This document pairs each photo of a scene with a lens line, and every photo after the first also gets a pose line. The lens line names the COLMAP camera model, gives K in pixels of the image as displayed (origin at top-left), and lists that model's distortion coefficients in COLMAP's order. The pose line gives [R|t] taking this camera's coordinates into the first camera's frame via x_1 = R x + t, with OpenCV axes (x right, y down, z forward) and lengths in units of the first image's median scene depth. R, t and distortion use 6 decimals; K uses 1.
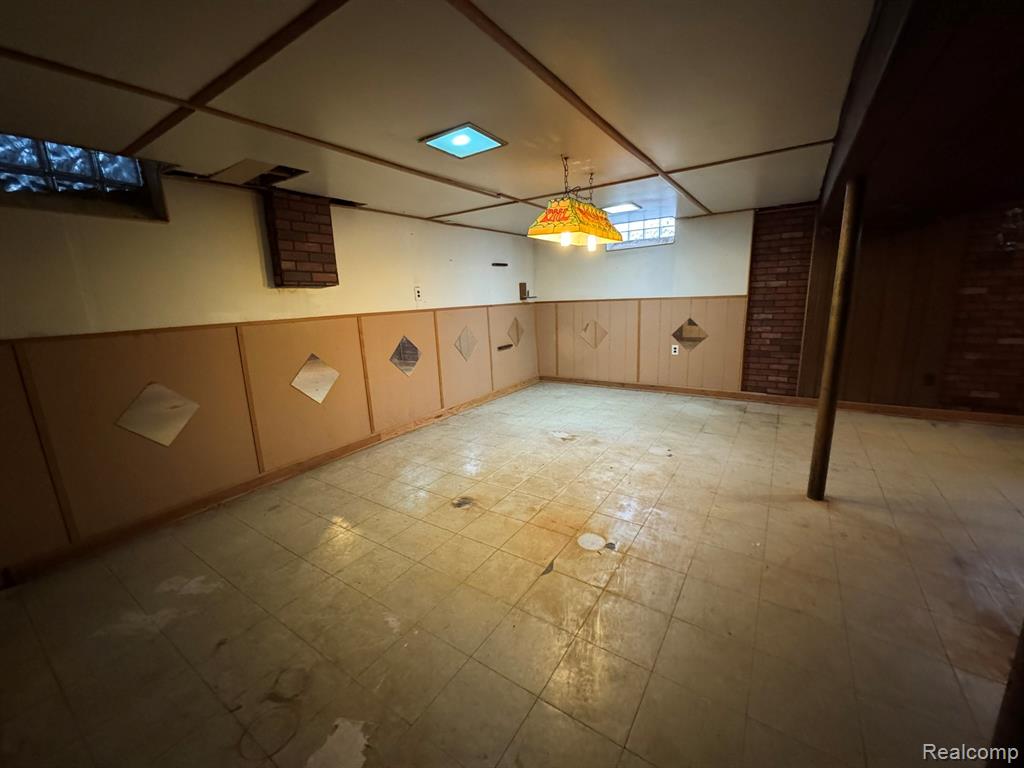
lens RADIAL K [[407.3, 0, 508.9], [0, 407.3, 382.8], [0, 0, 1]] dist [-0.003093, -0.000063]
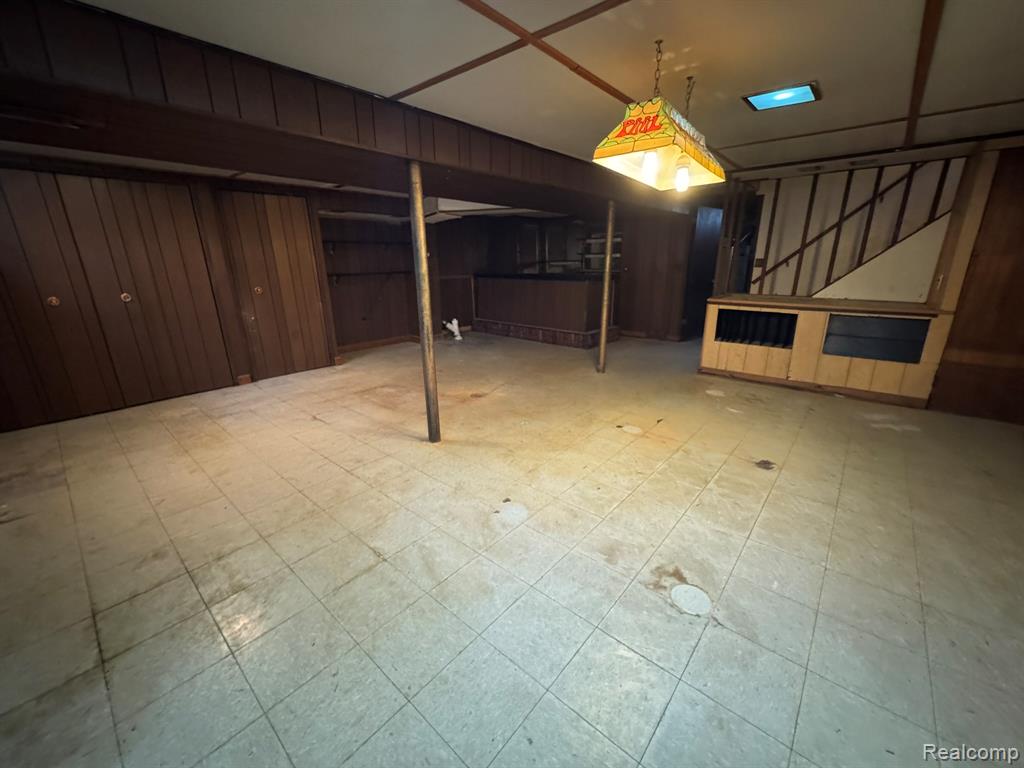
lens RADIAL K [[407.3, 0, 514.7], [0, 407.3, 383.1], [0, 0, 1]] dist [-0.003093, -0.000063]
pose [[-0.992049, 0.020080, 0.124238, 0.305371], [0.077966, 0.872988, 0.481469, -0.335528], [-0.098790, 0.487328, -0.867613, 1.559186]]
